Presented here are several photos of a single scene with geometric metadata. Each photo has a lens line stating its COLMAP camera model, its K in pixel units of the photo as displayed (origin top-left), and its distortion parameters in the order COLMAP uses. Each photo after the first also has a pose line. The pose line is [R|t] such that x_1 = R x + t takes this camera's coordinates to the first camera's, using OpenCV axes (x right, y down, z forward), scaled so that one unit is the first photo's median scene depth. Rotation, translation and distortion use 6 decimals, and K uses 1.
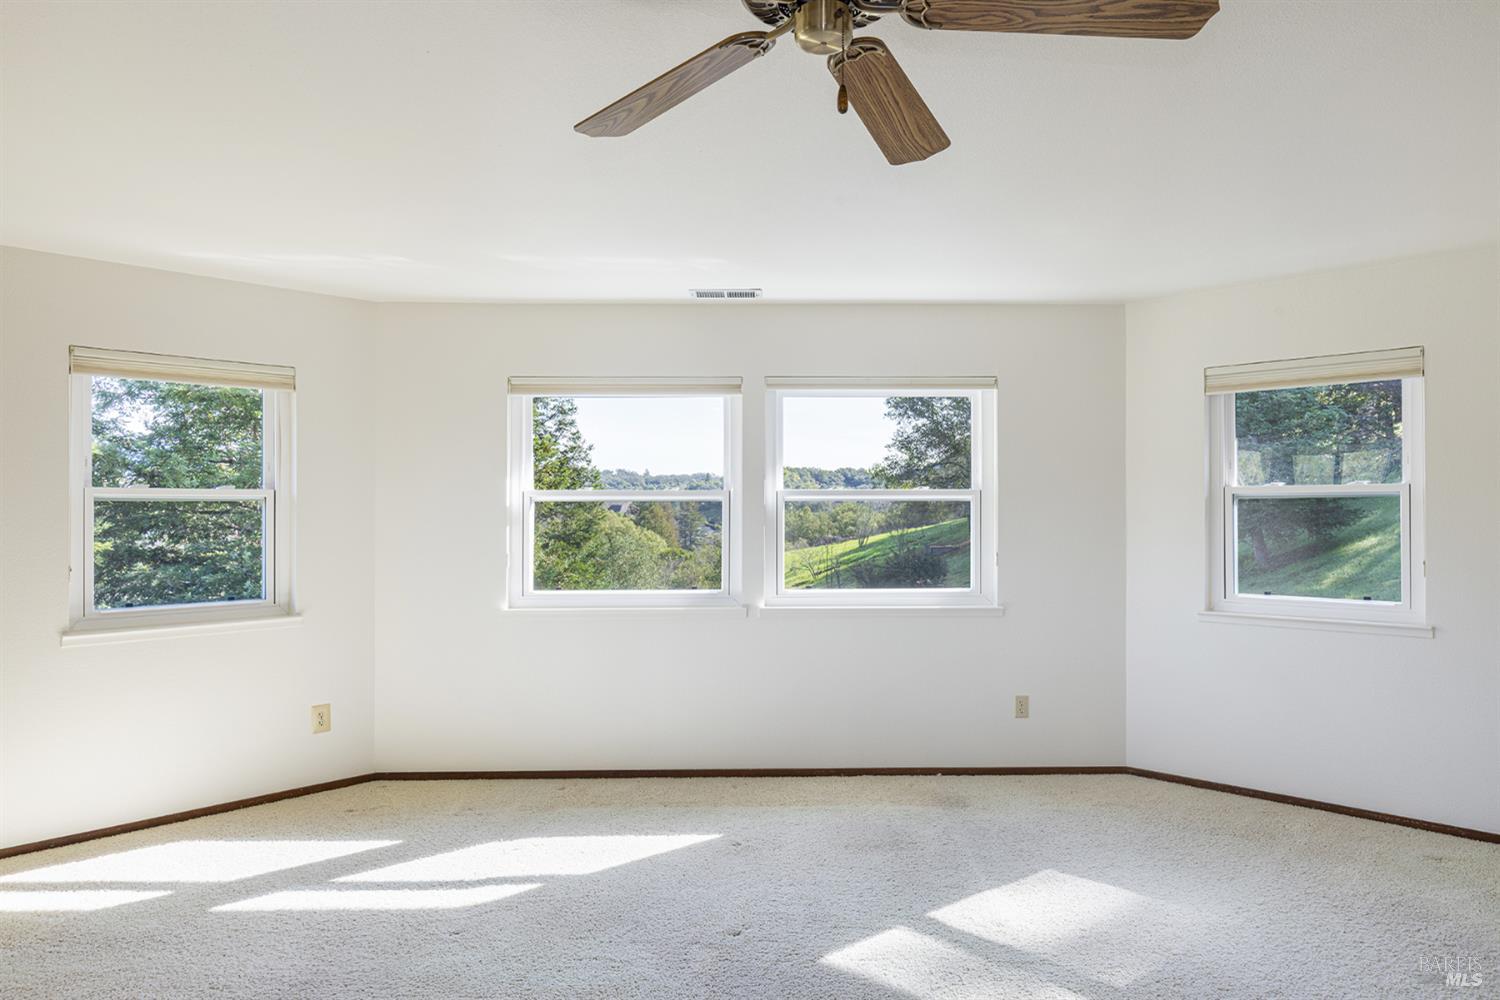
lens RADIAL K [[989.9, 0, 750.4], [0, 989.9, 499.9], [0, 0, 1]] dist [-0.002843, -0.001998]
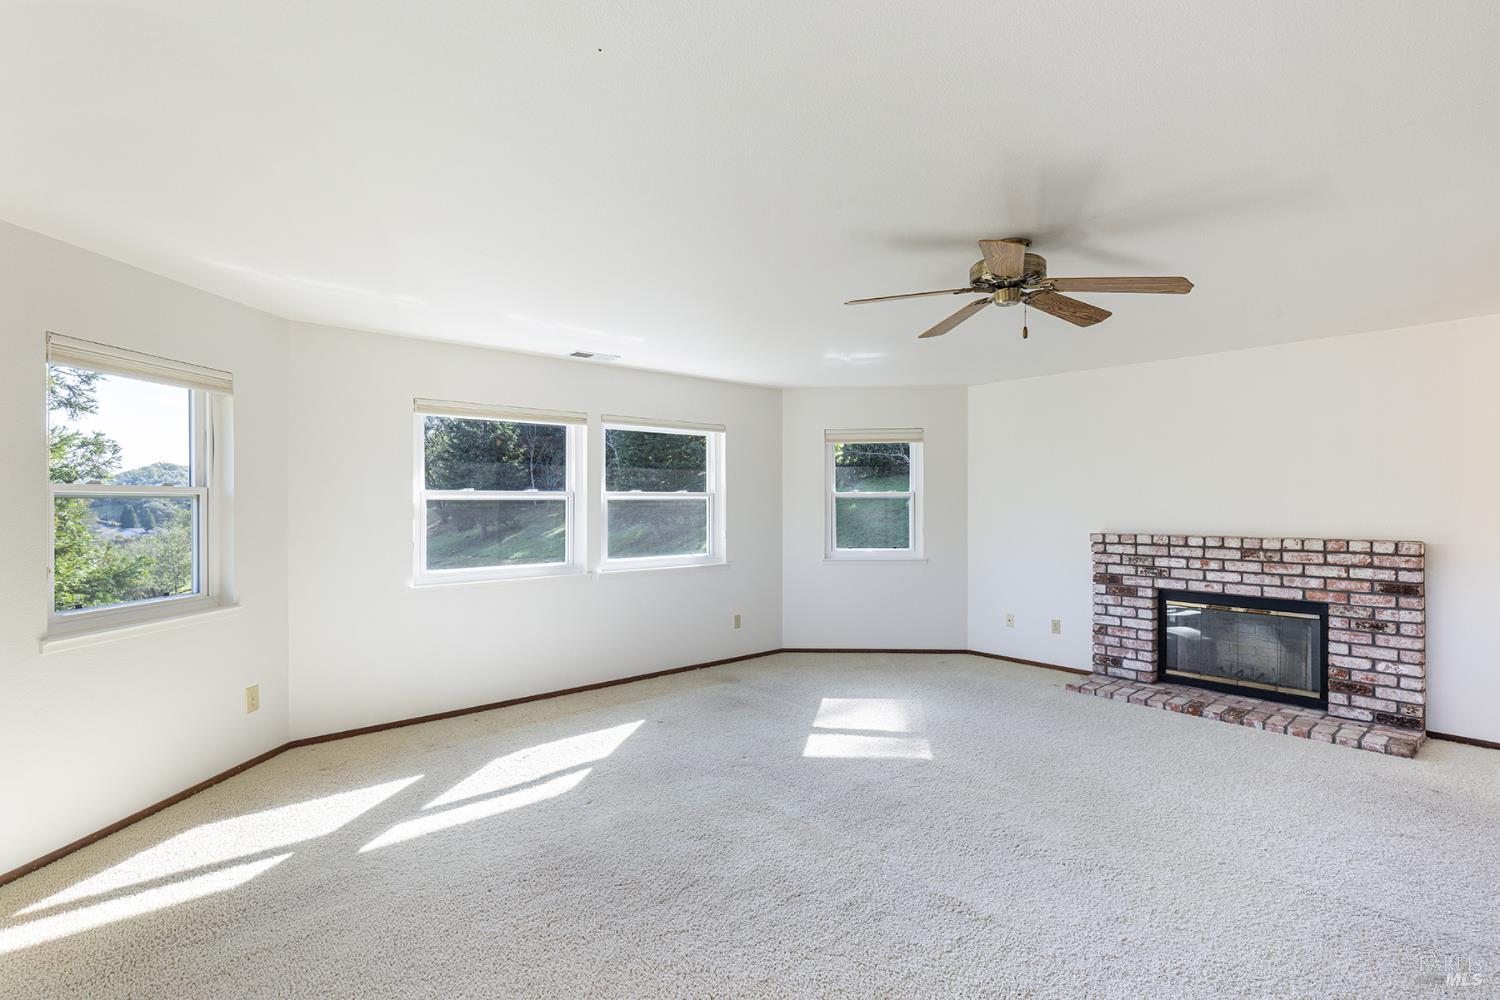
lens RADIAL K [[735.2, 0, 751.0], [0, 735.2, 501.4], [0, 0, 1]] dist [-0.019153, -0.000244]
pose [[0.751833, 0.000540, 0.659354, -0.606305], [-0.002829, 0.999993, 0.002407, 0.000691], [-0.659348, -0.003675, 0.751829, 0.044297]]
